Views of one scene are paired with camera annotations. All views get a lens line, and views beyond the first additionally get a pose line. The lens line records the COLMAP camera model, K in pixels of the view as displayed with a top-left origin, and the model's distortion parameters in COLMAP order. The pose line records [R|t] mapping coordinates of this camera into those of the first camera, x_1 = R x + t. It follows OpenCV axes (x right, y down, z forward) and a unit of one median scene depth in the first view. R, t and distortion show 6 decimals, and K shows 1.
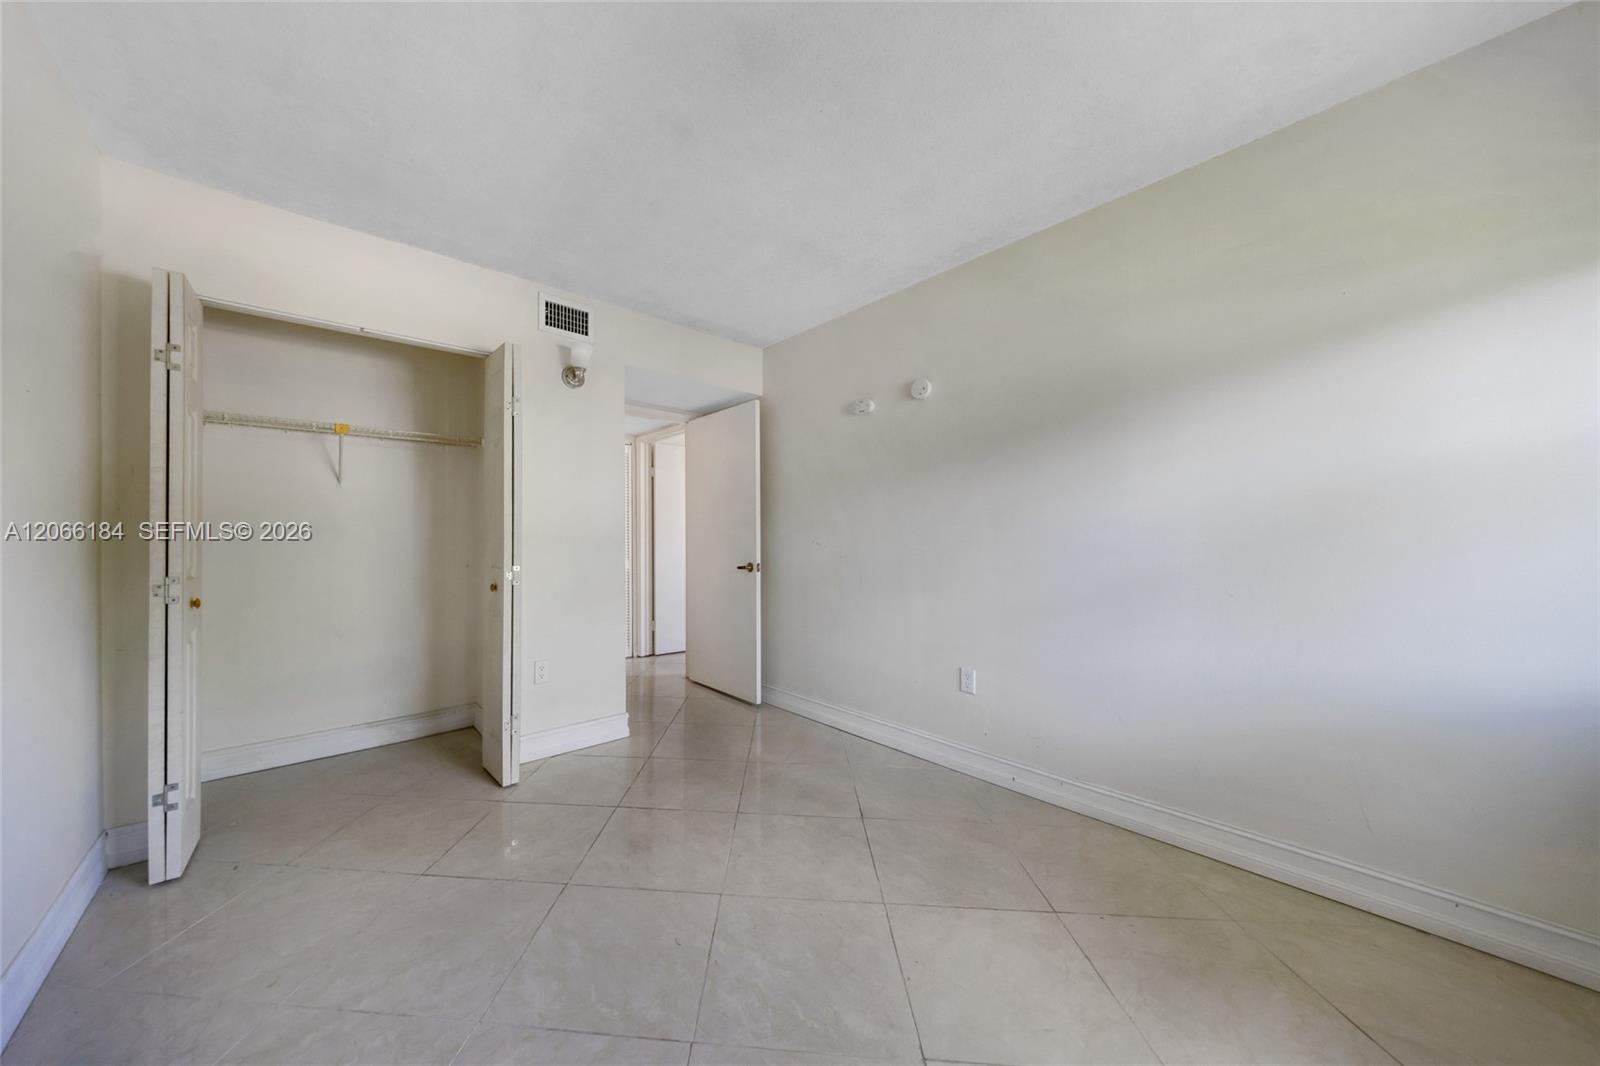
lens RADIAL K [[517.2, 0, 794.1], [0, 517.2, 535.8], [0, 0, 1]] dist [-0.005146, -0.000918]
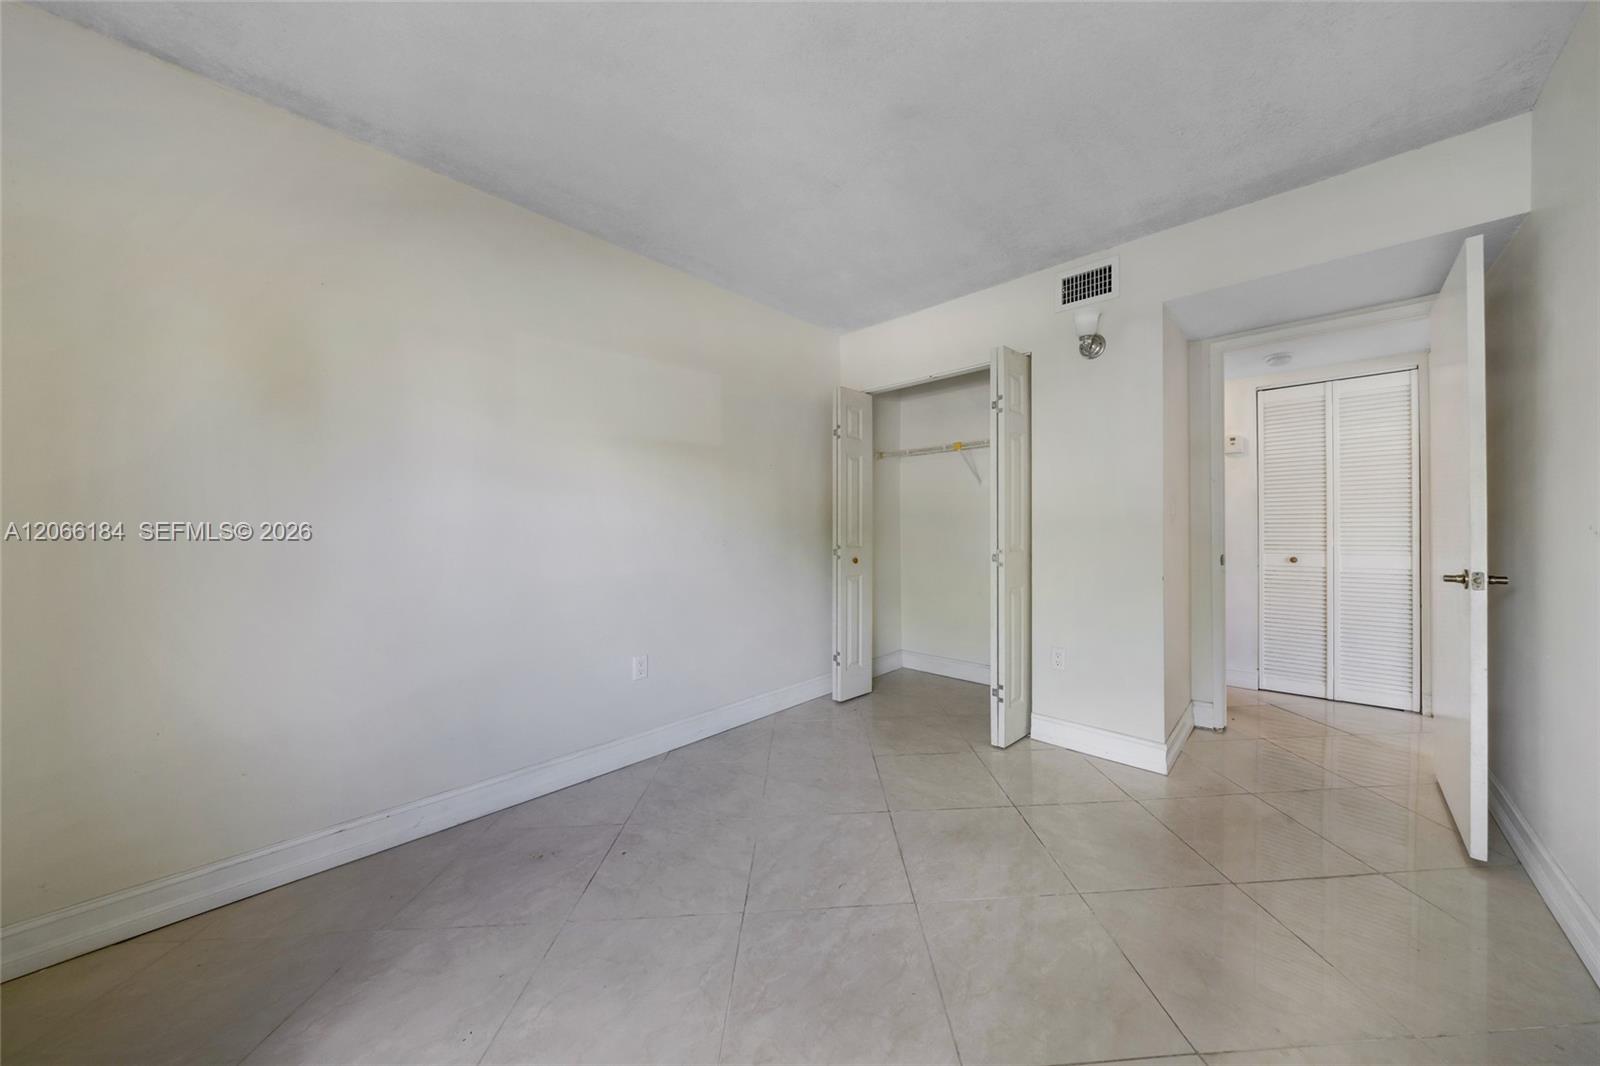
lens RADIAL K [[517.2, 0, 794.9], [0, 517.2, 528.1], [0, 0, 1]] dist [-0.005146, -0.000918]
pose [[0.104343, 0.003485, -0.994535, 0.413446], [0.010871, 0.999930, 0.004644, 0.002583], [0.994482, -0.011296, 0.104298, 0.372619]]
